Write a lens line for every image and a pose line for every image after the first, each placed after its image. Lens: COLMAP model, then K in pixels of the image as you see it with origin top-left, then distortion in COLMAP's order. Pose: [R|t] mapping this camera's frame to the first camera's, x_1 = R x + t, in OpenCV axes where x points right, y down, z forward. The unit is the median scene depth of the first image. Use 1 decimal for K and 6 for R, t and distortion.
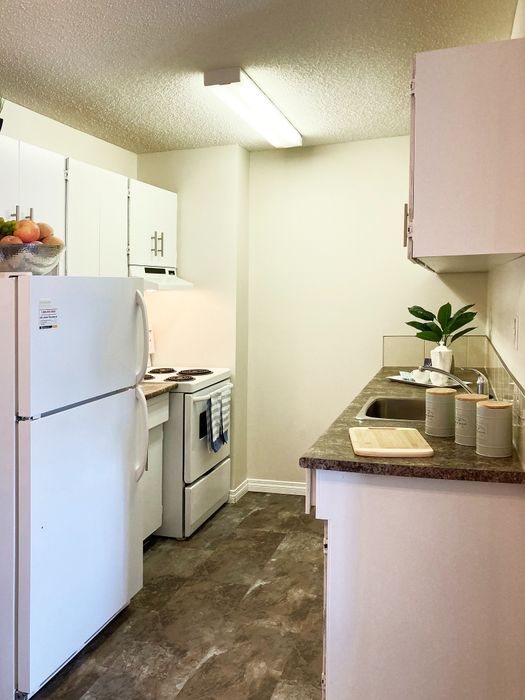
lens RADIAL K [[569.3, 0, 262.5], [0, 569.3, 350.0], [0, 0, 1]] dist [0.008723, -0.083045]
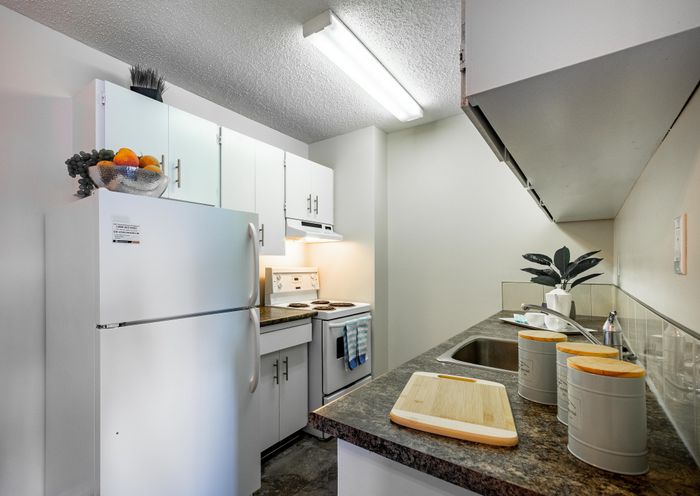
lens RADIAL K [[320.7, 0, 349.1], [0, 320.7, 262.8], [0, 0, 1]] dist [0.001145, 0.000012]
pose [[0.952188, 0.021772, -0.304734, 0.131706], [-0.057165, 0.992538, -0.107707, 0.025231], [0.300115, 0.119977, 0.946328, 0.348035]]
